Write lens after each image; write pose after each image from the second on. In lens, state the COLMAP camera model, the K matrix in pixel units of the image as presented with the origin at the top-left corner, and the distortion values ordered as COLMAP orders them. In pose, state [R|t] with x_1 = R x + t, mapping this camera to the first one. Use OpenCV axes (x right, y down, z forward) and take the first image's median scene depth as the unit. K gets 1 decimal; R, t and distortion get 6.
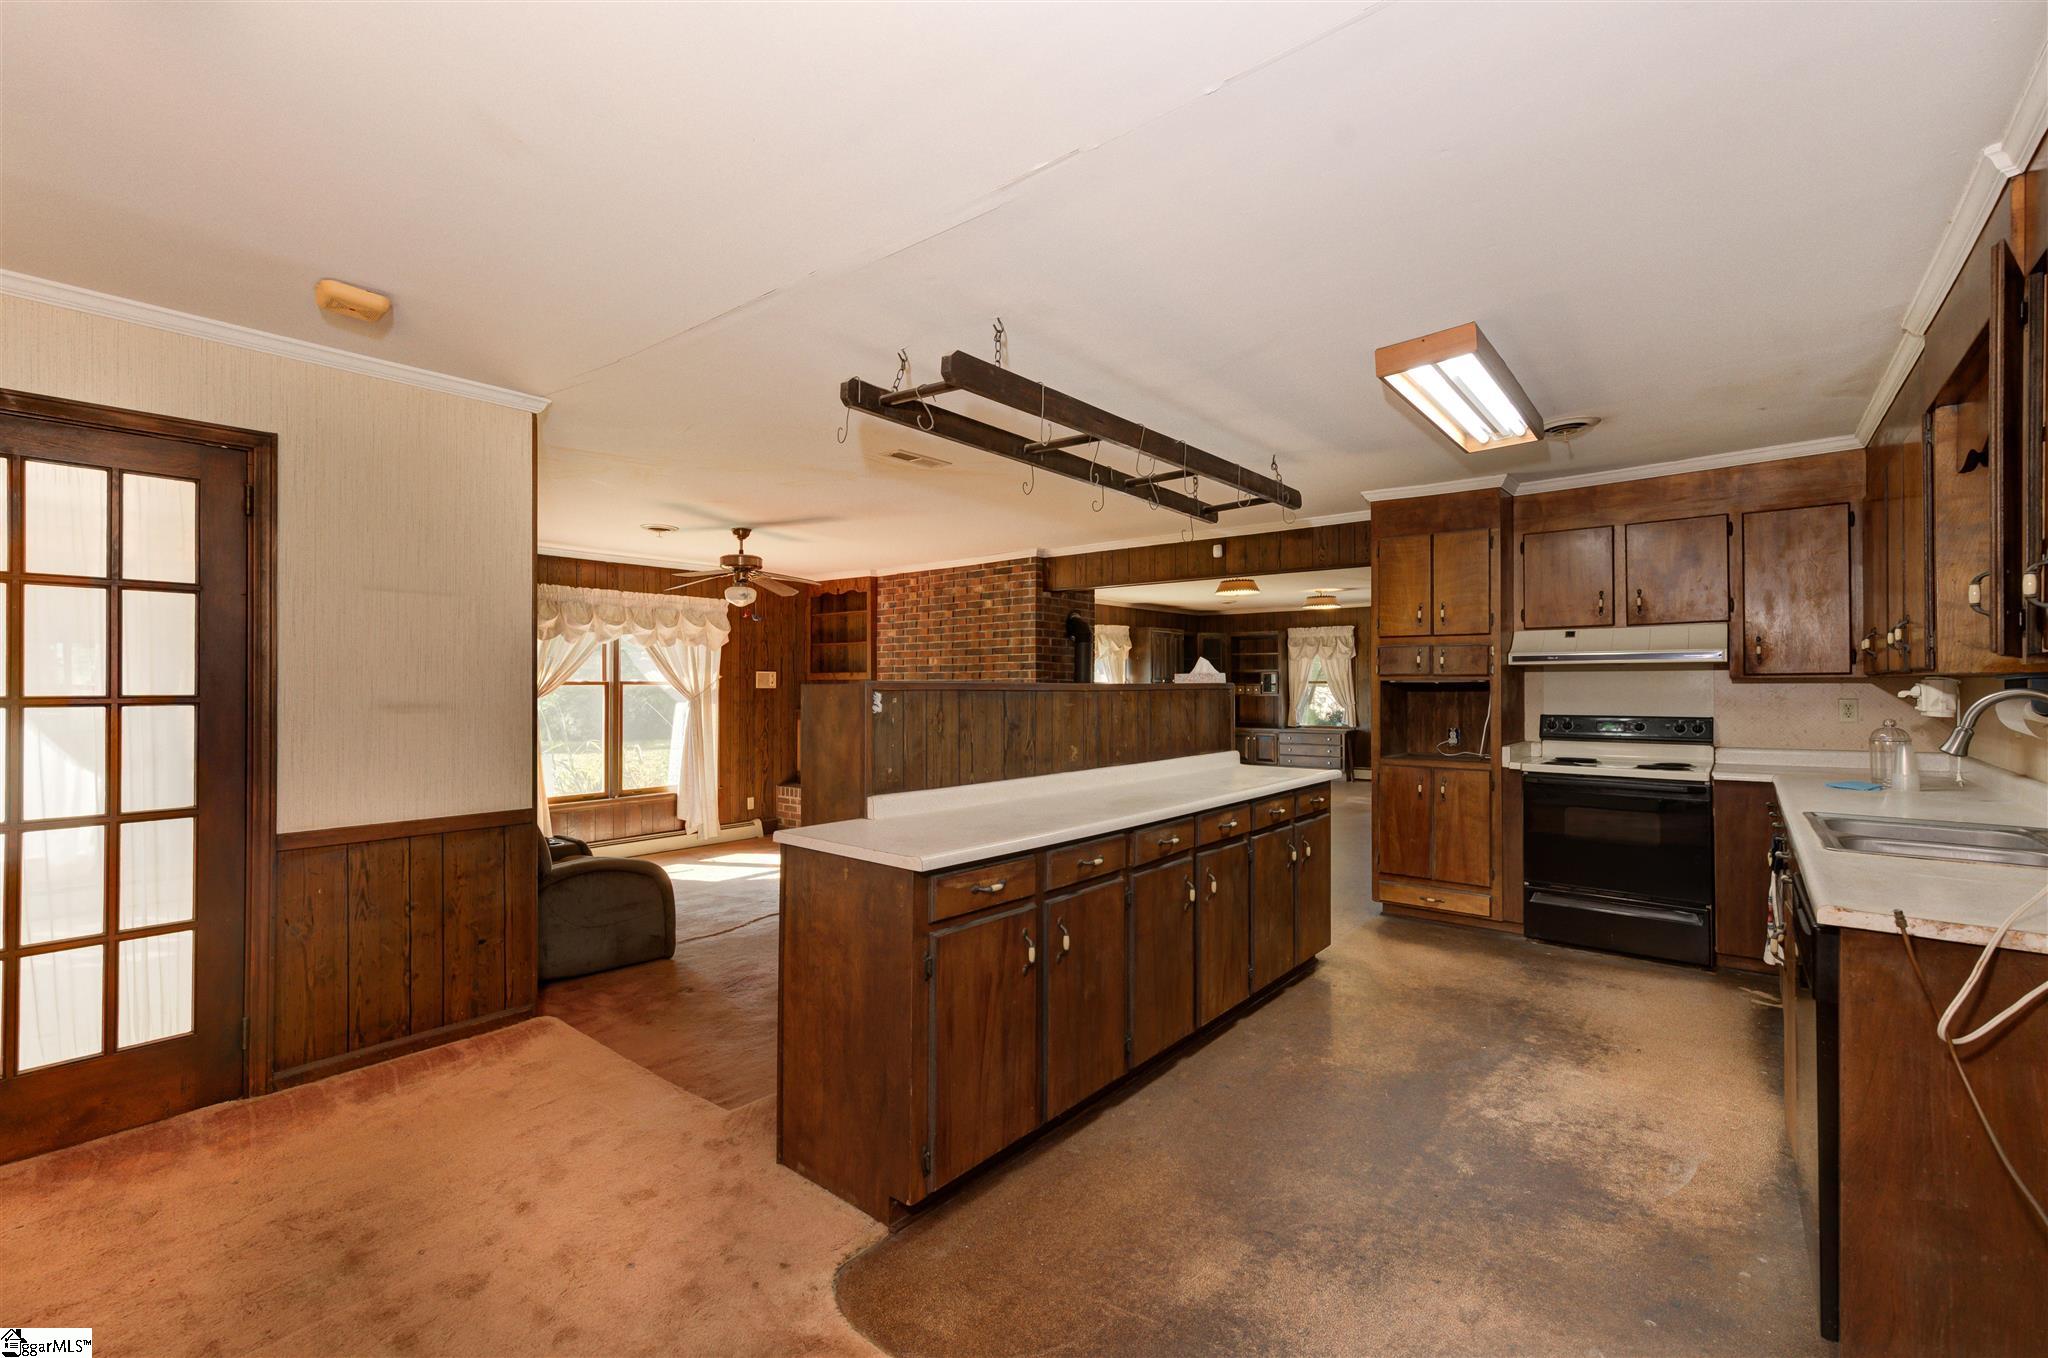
lens RADIAL K [[889.7, 0, 1008.0], [0, 889.7, 676.5], [0, 0, 1]] dist [0.002117, 0.000377]
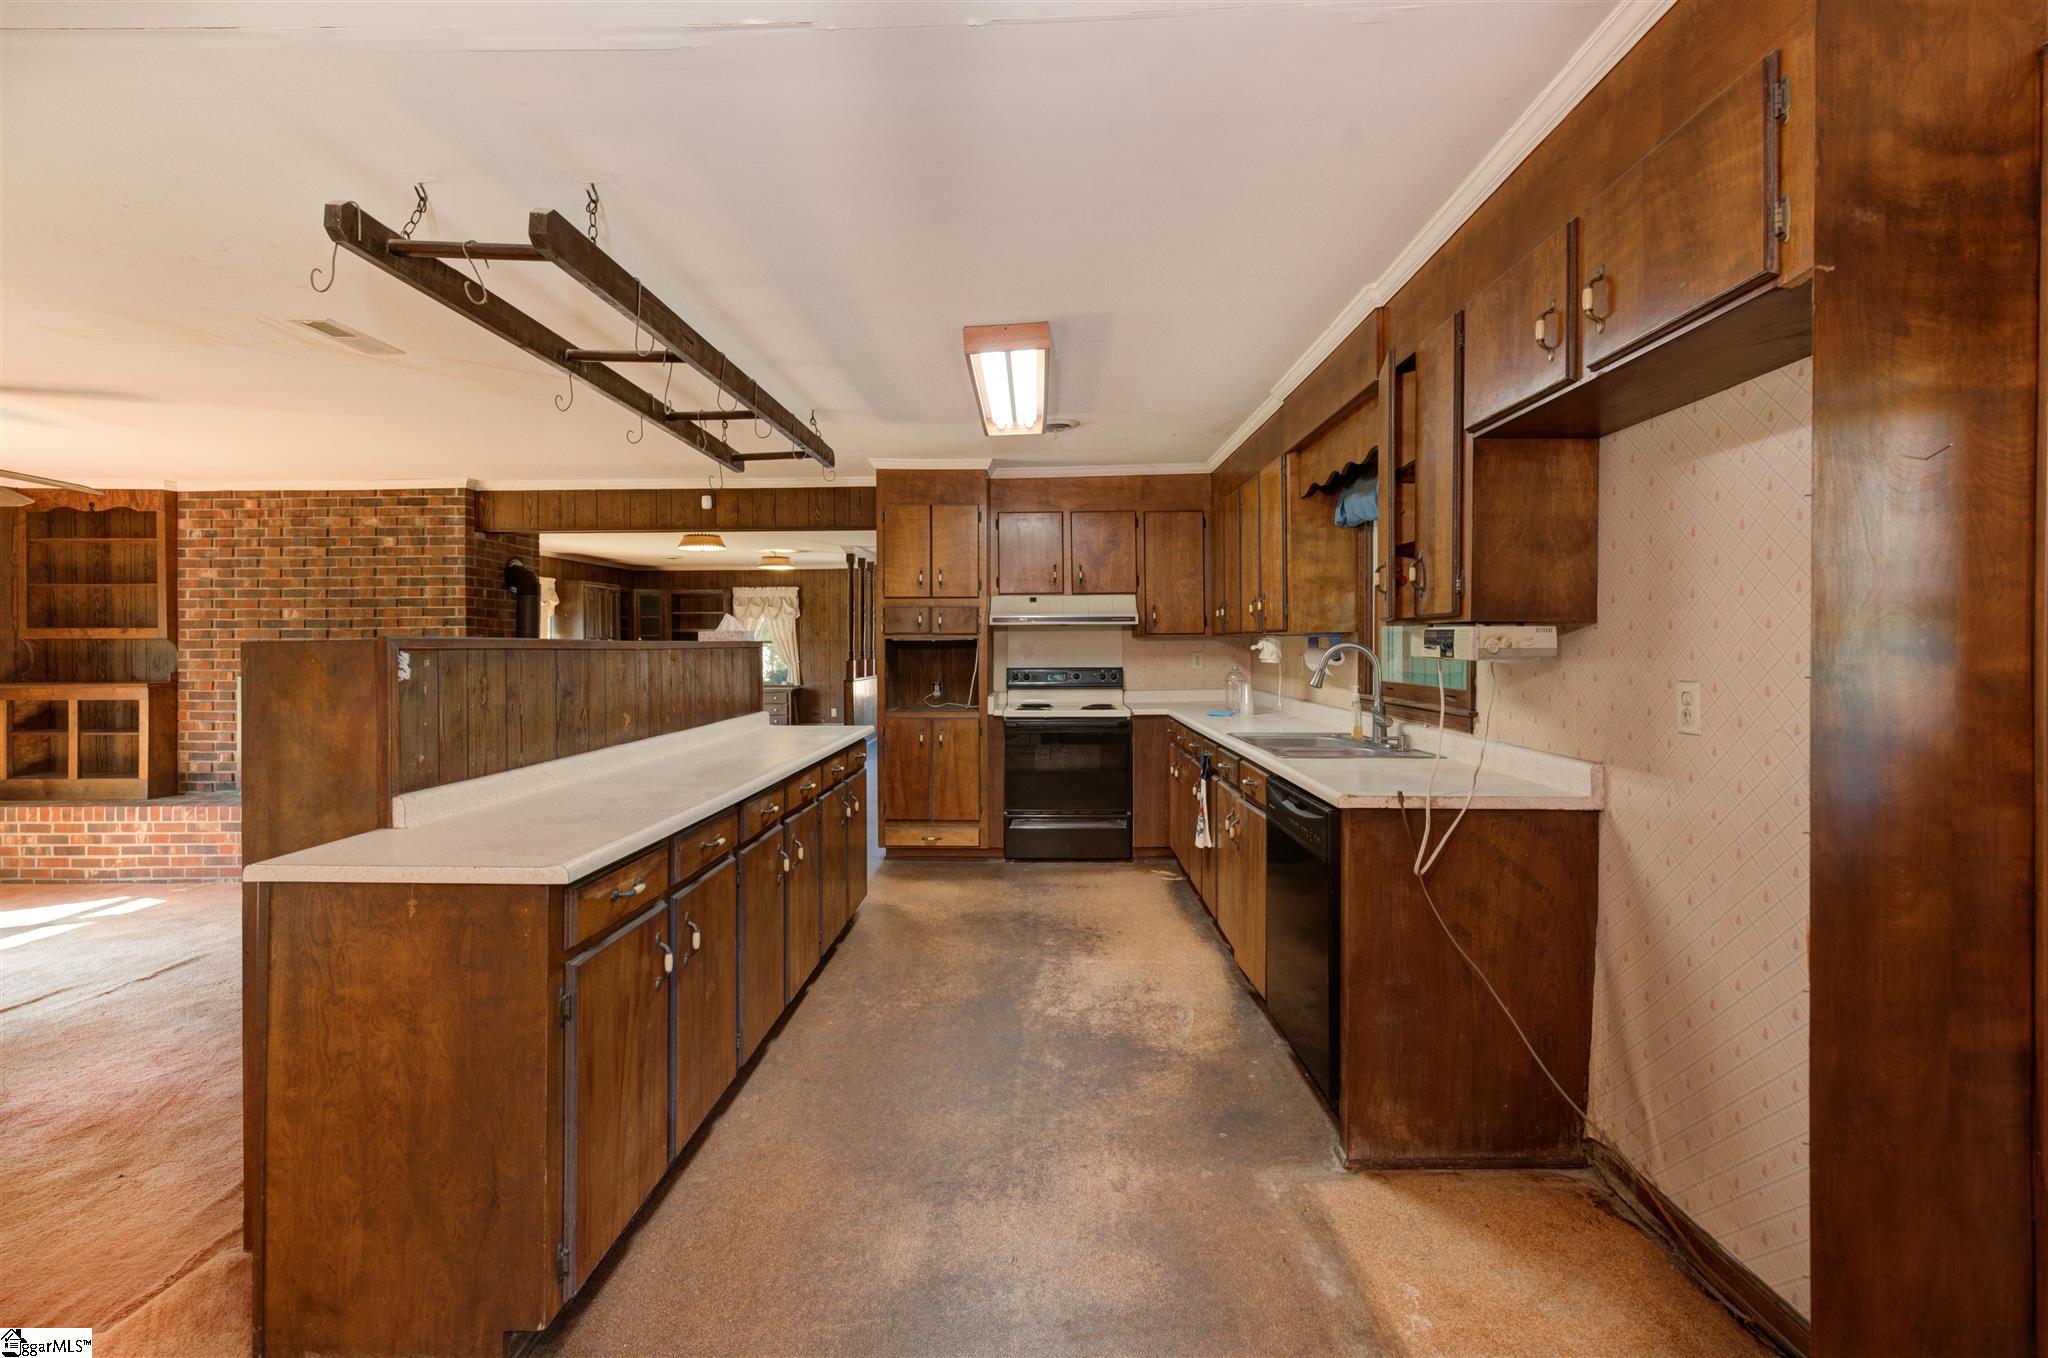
lens RADIAL K [[889.7, 0, 1017.1], [0, 889.7, 645.2], [0, 0, 1]] dist [0.002117, 0.000377]
pose [[0.781498, -0.003843, 0.623896, -0.078493], [-0.001142, 0.999971, 0.007589, 0.002477], [-0.623907, -0.006643, 0.781471, 0.047919]]
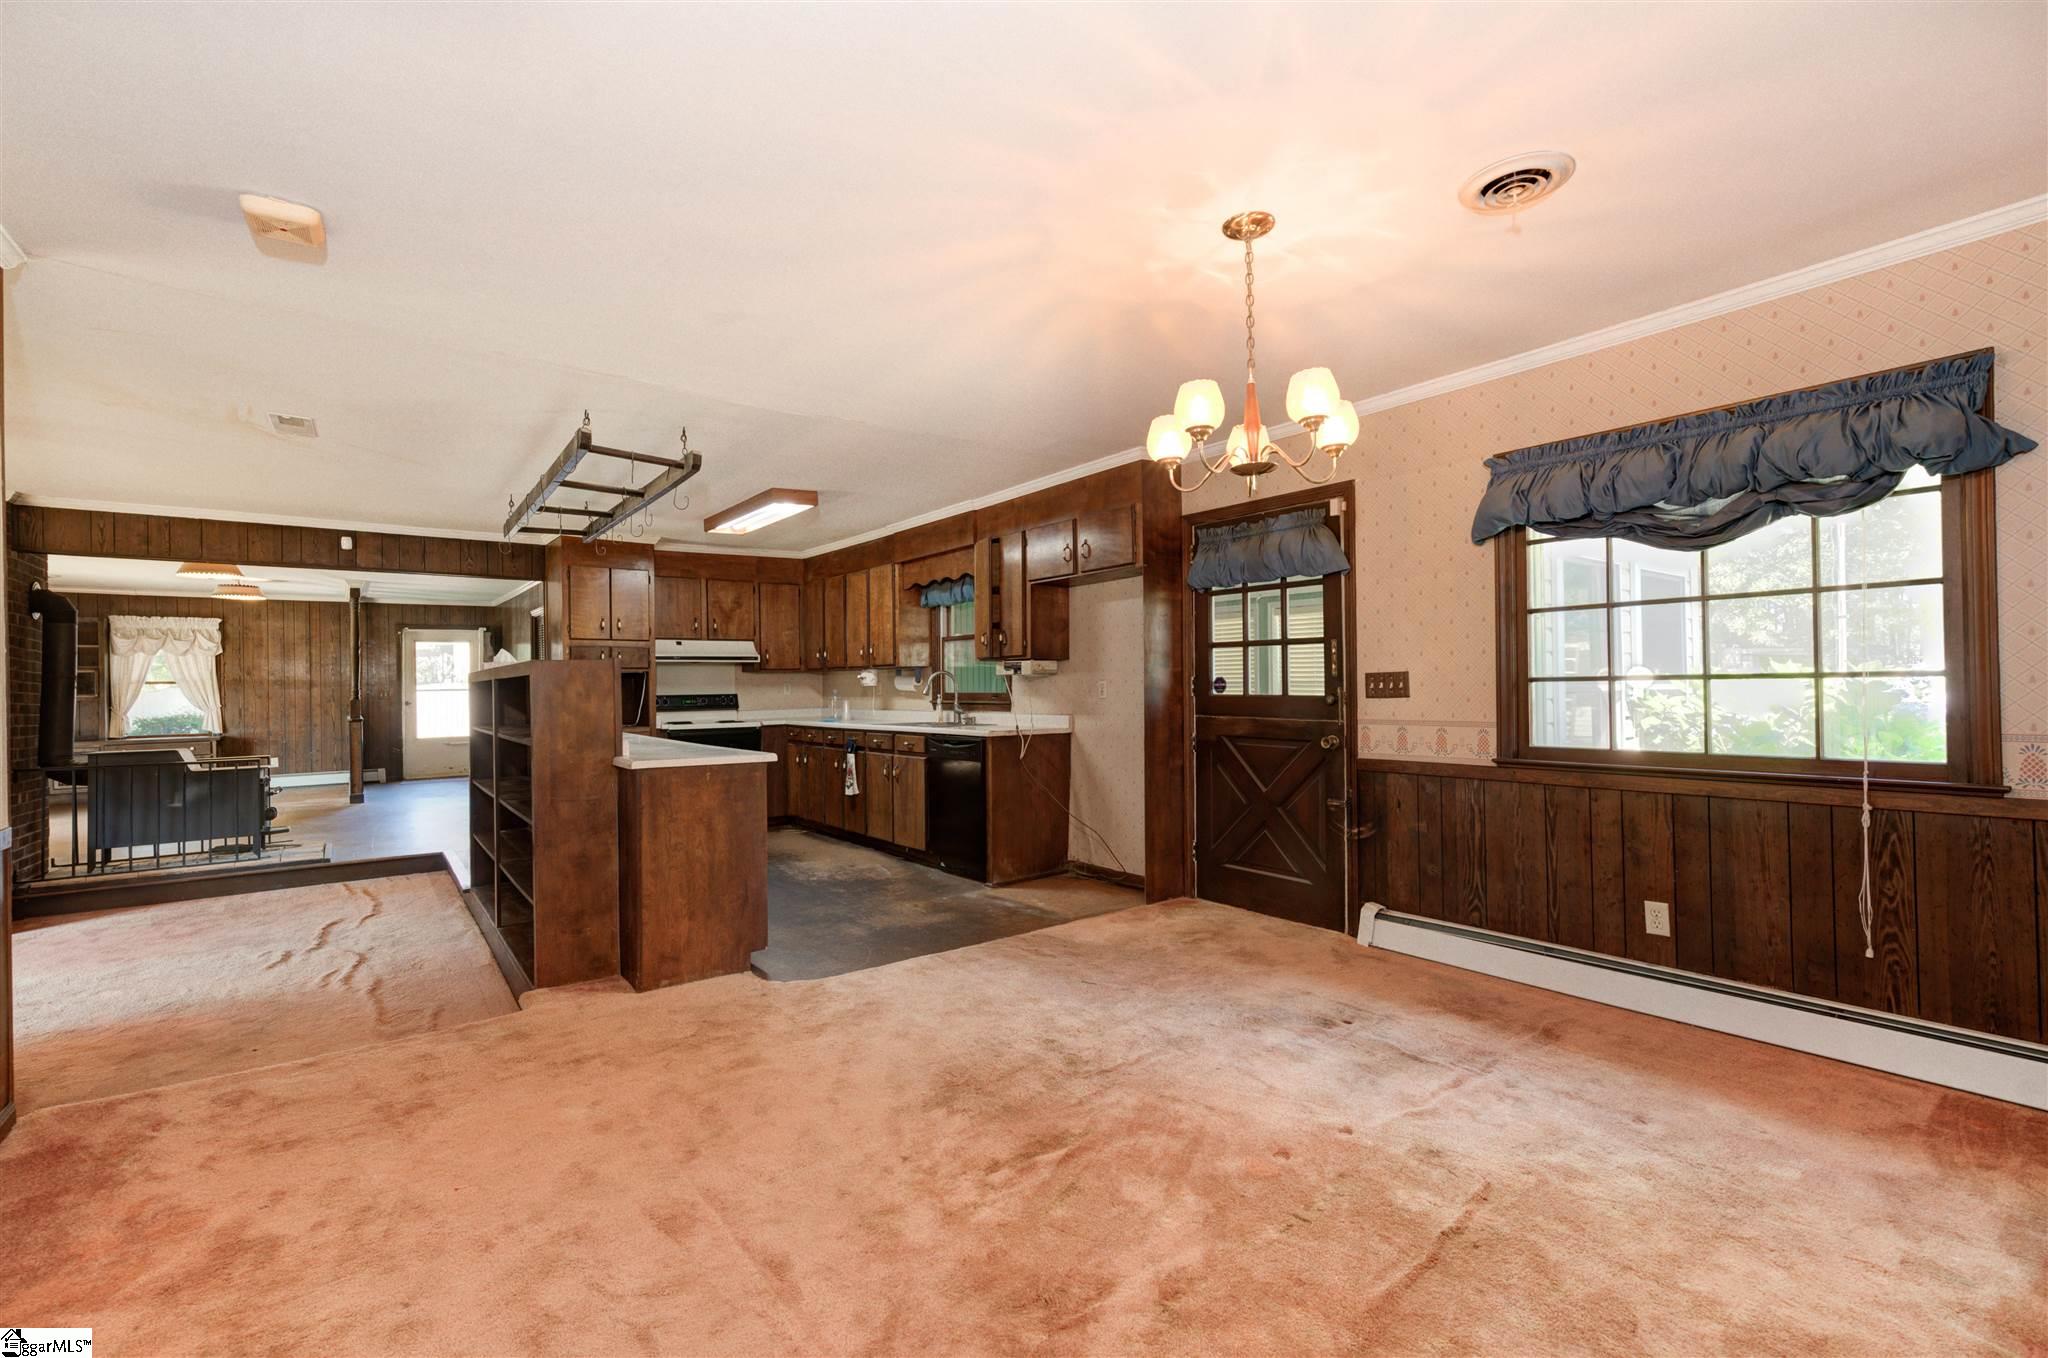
lens RADIAL K [[889.7, 0, 1031.2], [0, 889.7, 679.3], [0, 0, 1]] dist [0.002117, 0.000377]
pose [[0.214655, 0.003342, 0.976684, -0.474657], [0.004238, 0.999982, -0.004353, 0.016311], [-0.976681, 0.005073, 0.214636, 0.028806]]
